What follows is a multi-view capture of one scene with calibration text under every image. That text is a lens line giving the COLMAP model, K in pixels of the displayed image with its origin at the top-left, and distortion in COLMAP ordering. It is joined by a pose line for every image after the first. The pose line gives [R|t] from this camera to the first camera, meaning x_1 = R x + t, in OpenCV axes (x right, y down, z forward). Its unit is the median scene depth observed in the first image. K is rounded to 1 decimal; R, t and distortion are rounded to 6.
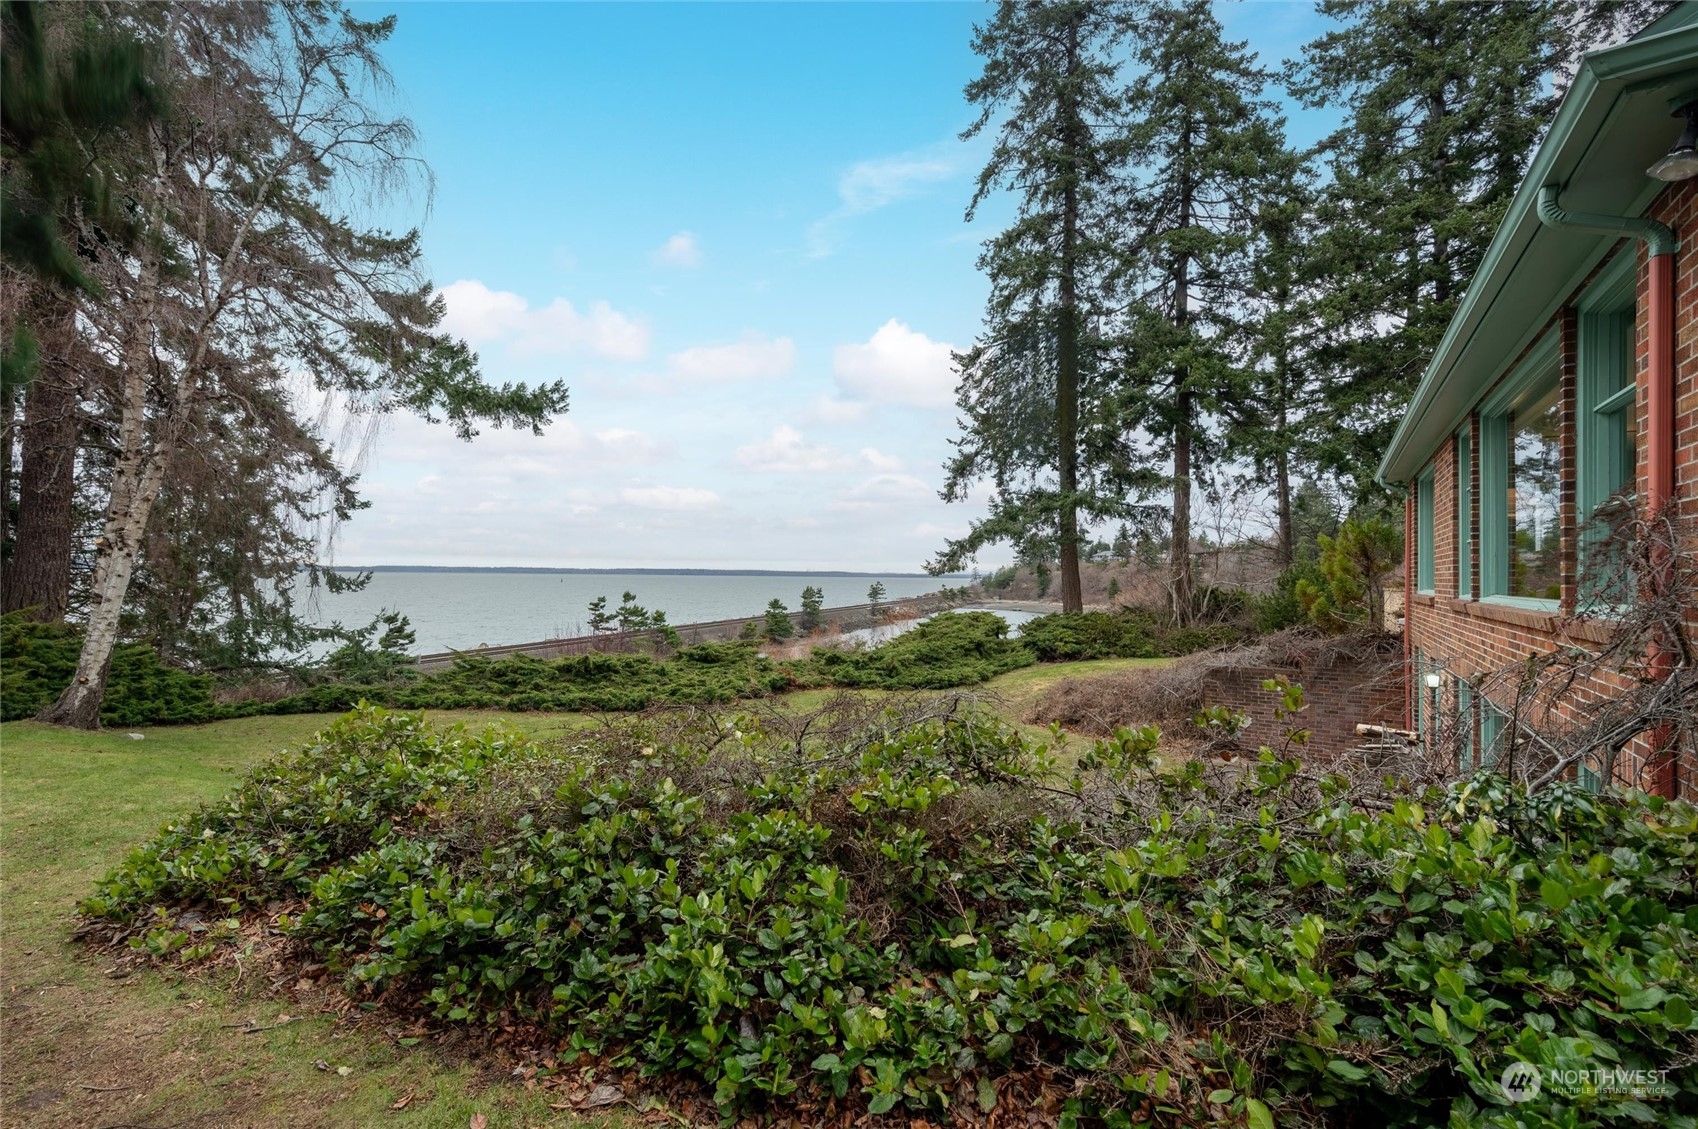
lens RADIAL K [[768.1, 0, 859.4], [0, 768.1, 565.7], [0, 0, 1]] dist [0.003715, 0.000066]
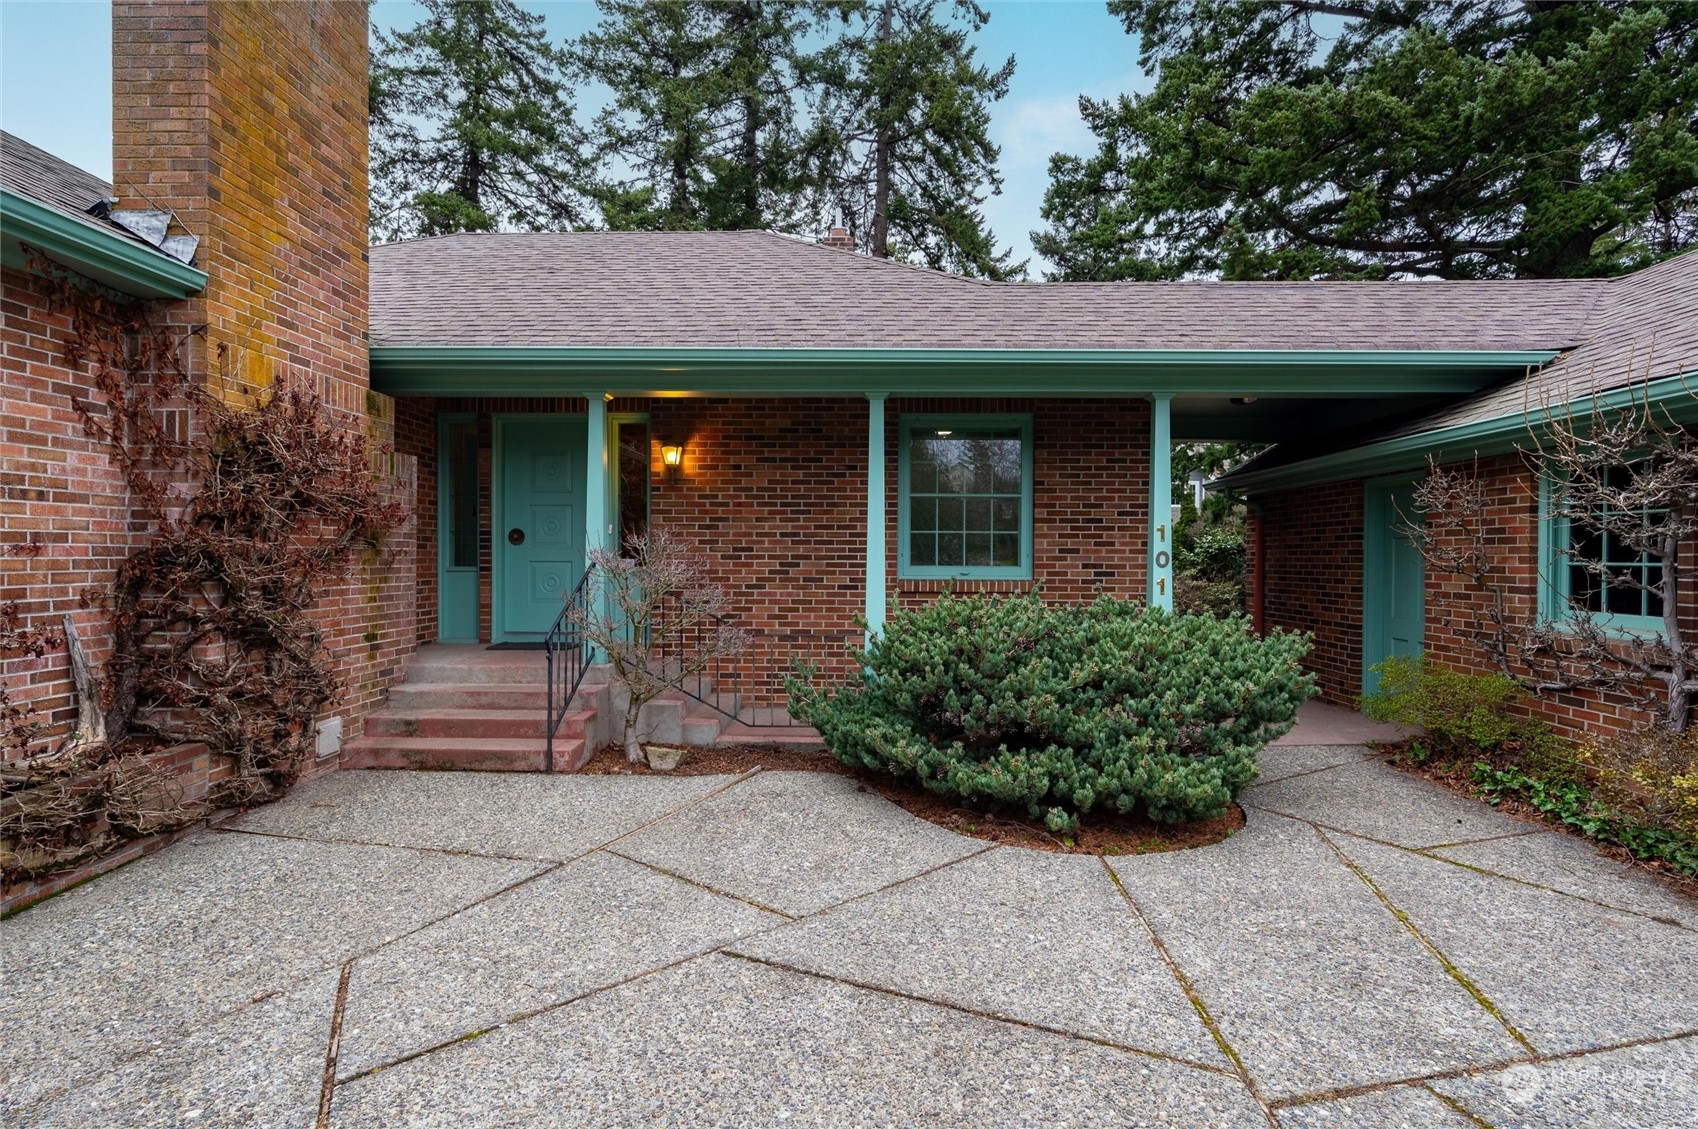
lens RADIAL K [[845.7, 0, 848.4], [0, 845.7, 560.9], [0, 0, 1]] dist [-0.003939, 0.000008]
pose [[0.872217, -0.012061, 0.488970, 0.095175], [0.001676, 0.999764, 0.021670, -0.002367], [-0.489116, -0.018081, 0.872031, -0.042977]]
